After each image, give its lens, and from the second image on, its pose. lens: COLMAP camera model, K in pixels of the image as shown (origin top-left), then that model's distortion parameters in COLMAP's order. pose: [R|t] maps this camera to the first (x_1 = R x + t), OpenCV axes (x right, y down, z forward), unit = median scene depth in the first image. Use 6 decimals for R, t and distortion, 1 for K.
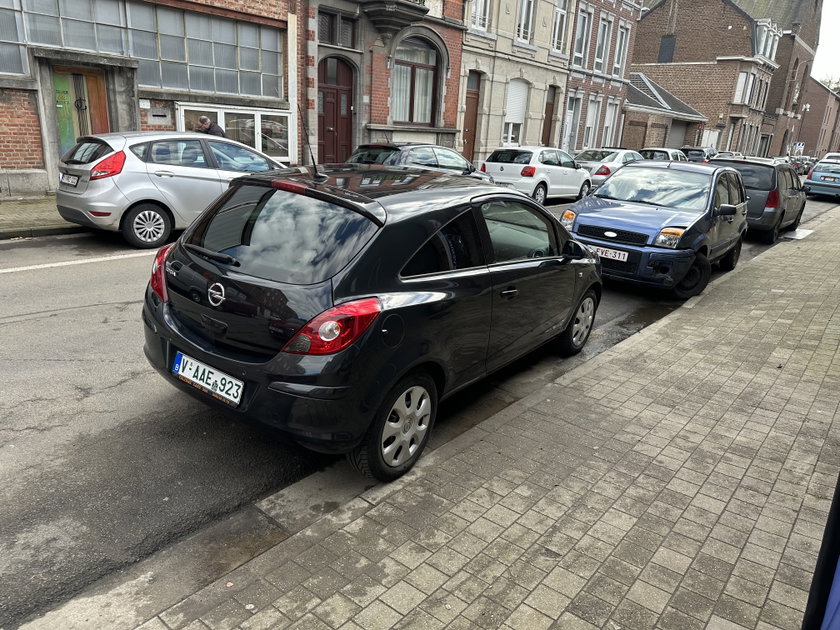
lens RADIAL K [[595.8, 0, 420.0], [0, 595.8, 315.0], [0, 0, 1]] dist [0.027151, -0.028507]
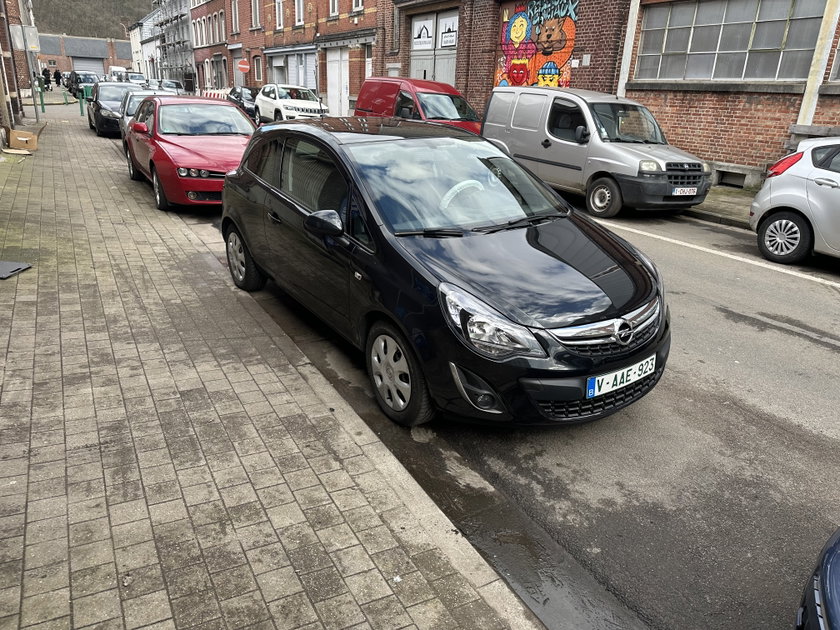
lens RADIAL K [[590.2, 0, 407.4], [0, 590.2, 315.6], [0, 0, 1]] dist [0.002303, -0.004092]
pose [[-0.356742, 0.258231, -0.897804, 1.275957], [-0.341299, 0.858580, 0.382564, -0.447803], [0.869627, 0.442896, -0.218157, 1.760752]]
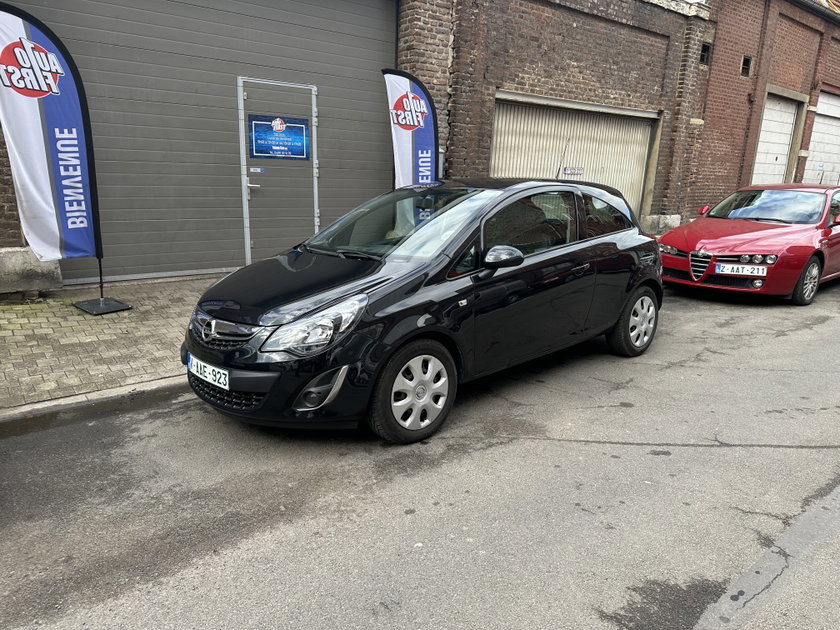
lens RADIAL K [[584.7, 0, 420.0], [0, 584.7, 315.0], [0, 0, 1]] dist [0.035081, -0.037114]
pose [[-0.974130, -0.136460, 0.180137, -0.145259], [-0.021164, 0.848692, 0.528463, -0.758731], [-0.224995, 0.510980, -0.829625, 2.593995]]
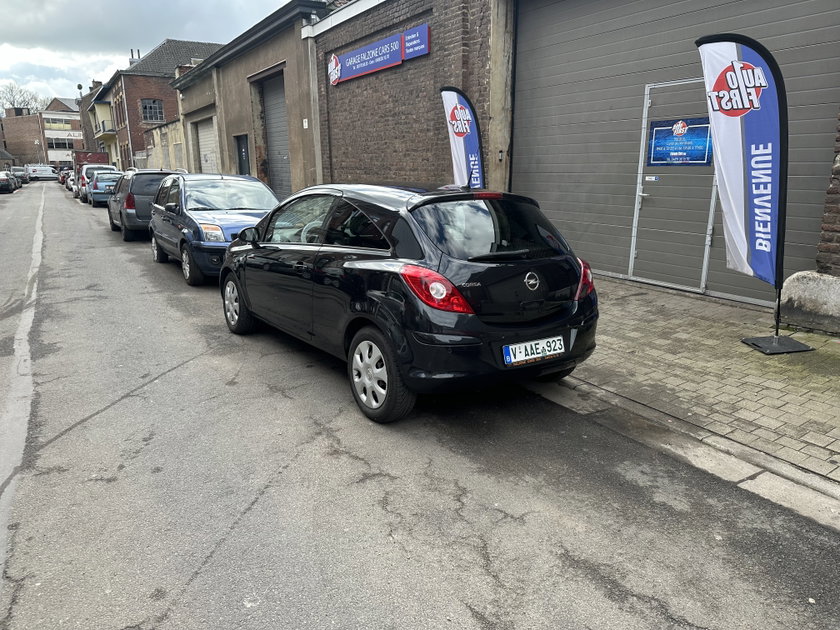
lens RADIAL K [[584.7, 0, 420.0], [0, 584.7, 315.0], [0, 0, 1]] dist [0.035081, -0.037114]
pose [[0.320962, -0.287210, 0.902493, -1.378541], [0.305756, 0.933308, 0.188278, -0.240584], [-0.896380, 0.215513, 0.387372, 0.670829]]
